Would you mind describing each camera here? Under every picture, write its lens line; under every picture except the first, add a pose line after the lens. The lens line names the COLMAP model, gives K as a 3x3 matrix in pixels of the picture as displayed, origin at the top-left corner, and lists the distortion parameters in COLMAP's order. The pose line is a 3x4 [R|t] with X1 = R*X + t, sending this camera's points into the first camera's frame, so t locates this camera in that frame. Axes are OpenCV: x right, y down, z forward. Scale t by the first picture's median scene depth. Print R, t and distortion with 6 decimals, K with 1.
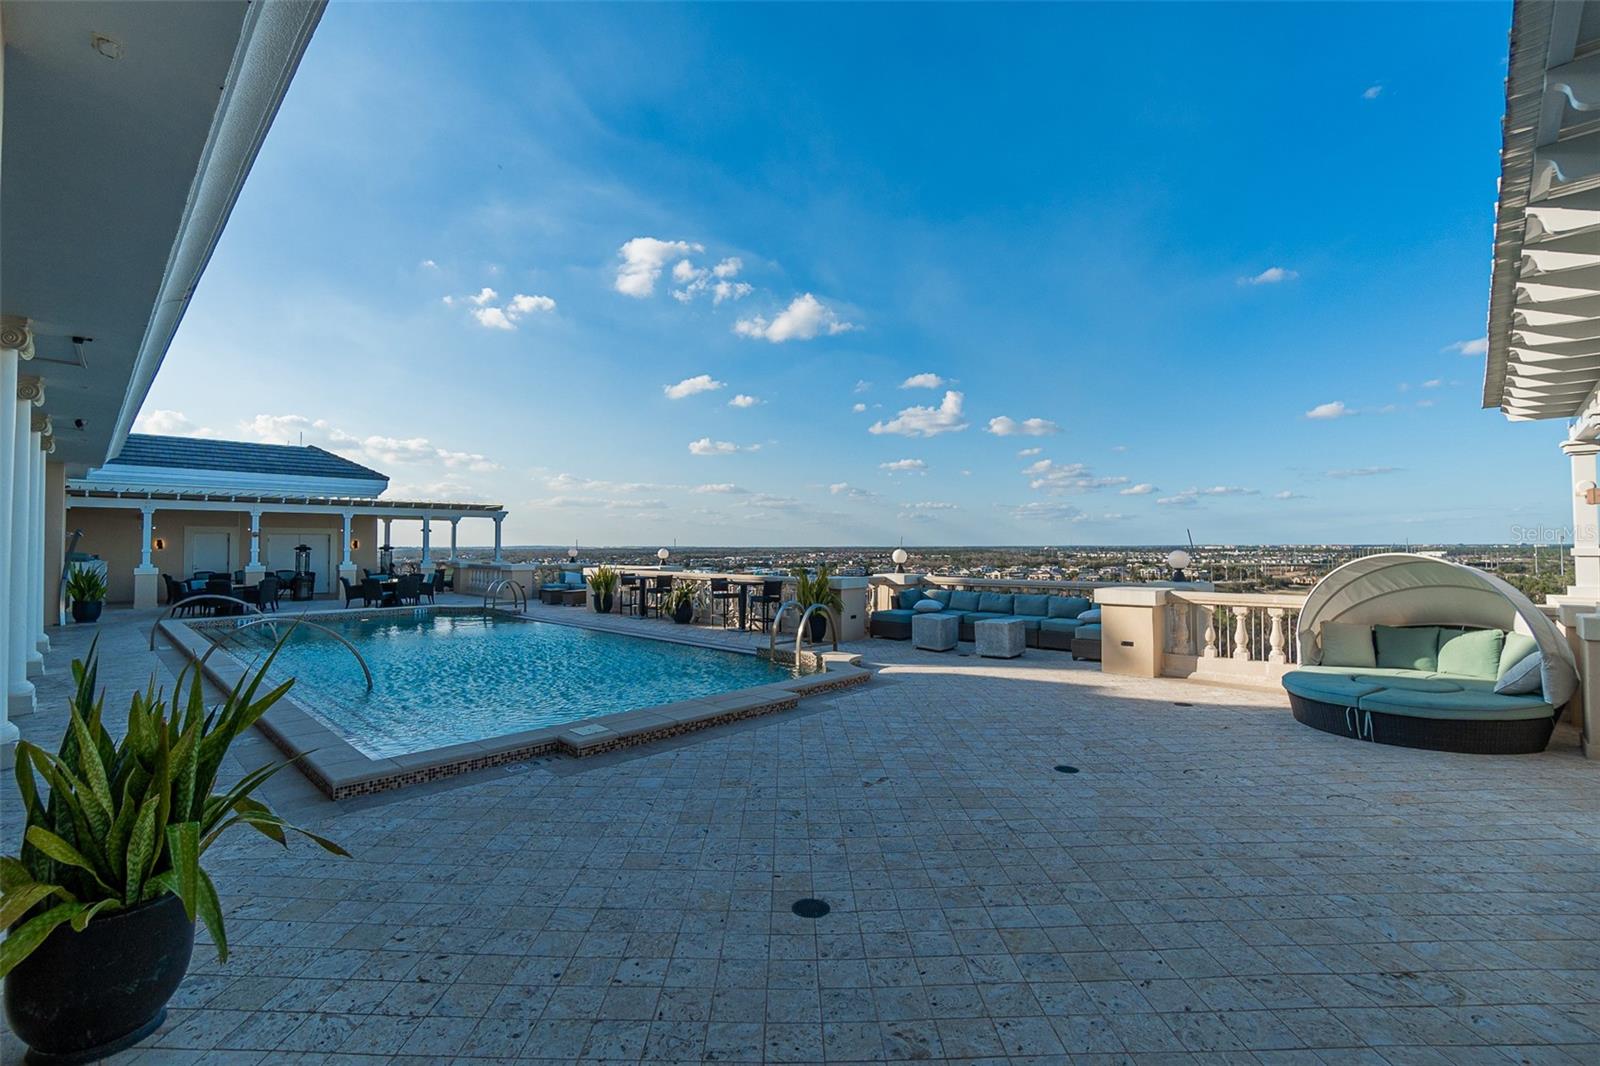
lens RADIAL K [[698.9, 0, 777.8], [0, 698.9, 535.1], [0, 0, 1]] dist [-0.000510, -0.000105]
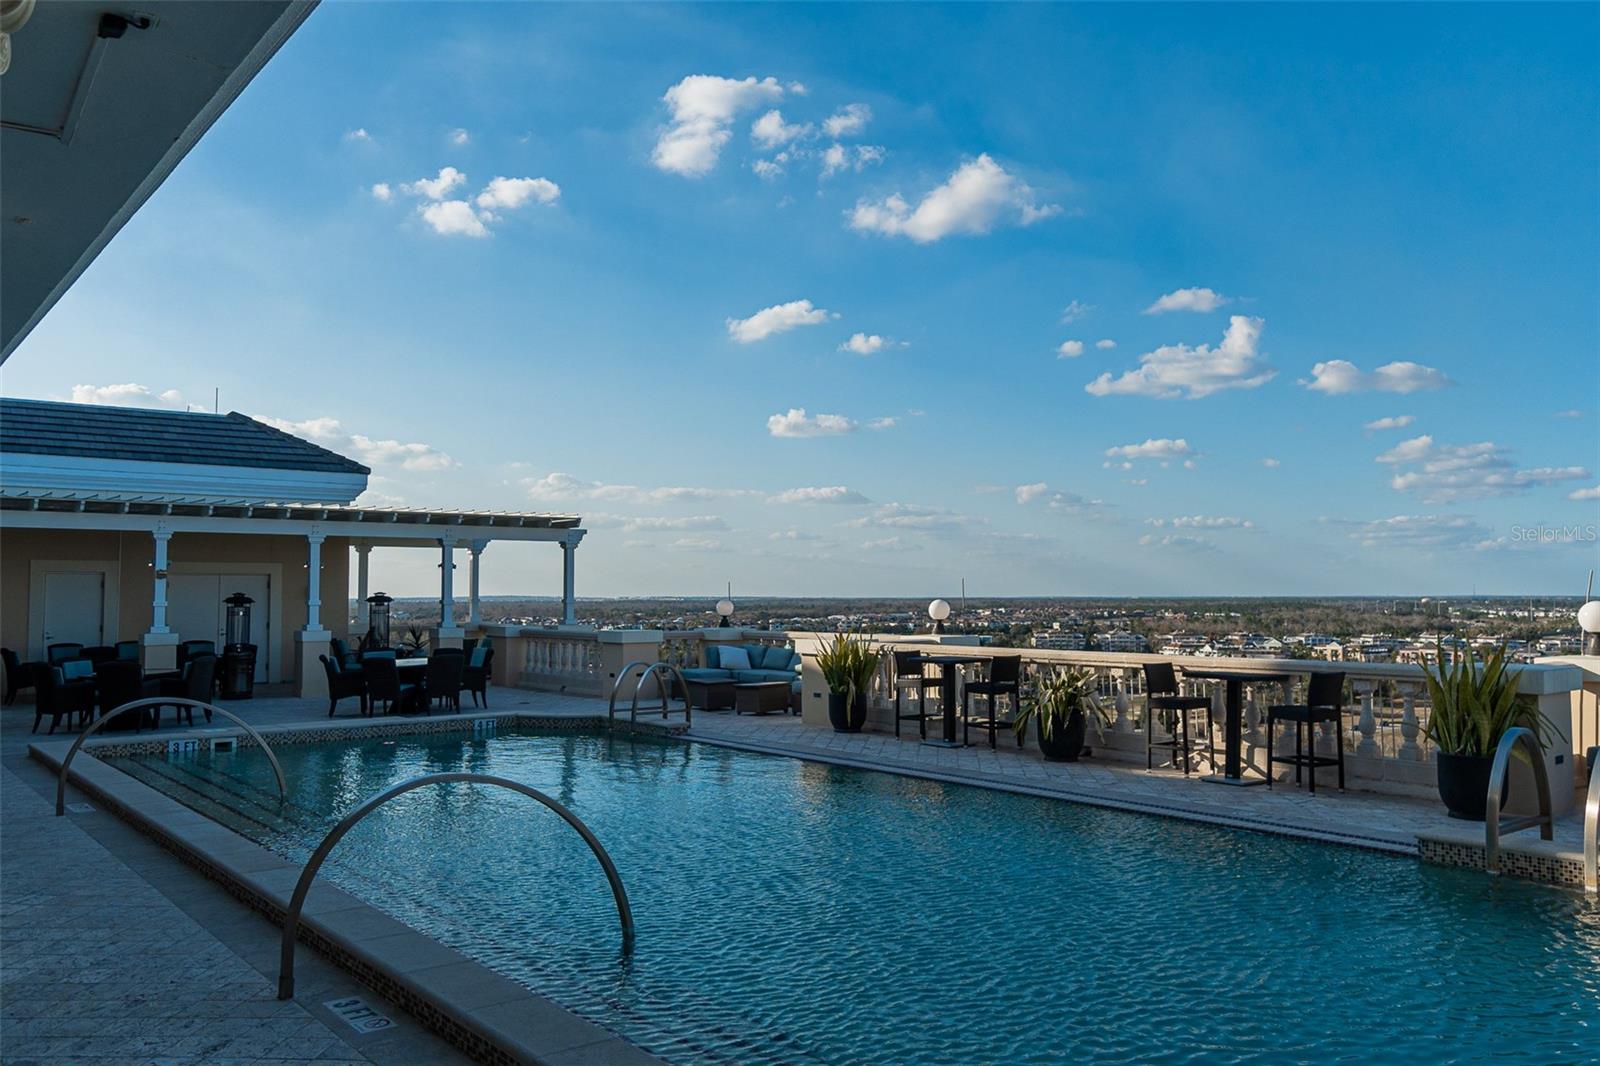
lens RADIAL K [[1226.4, 0, 799.8], [0, 1226.4, 408.4], [0, 0, 1]] dist [0.009279, 0.003360]
pose [[0.994660, -0.016036, -0.101949, -0.119492], [0.002030, 0.990704, -0.136022, 0.002049], [0.103183, 0.135089, 0.985446, 0.074689]]
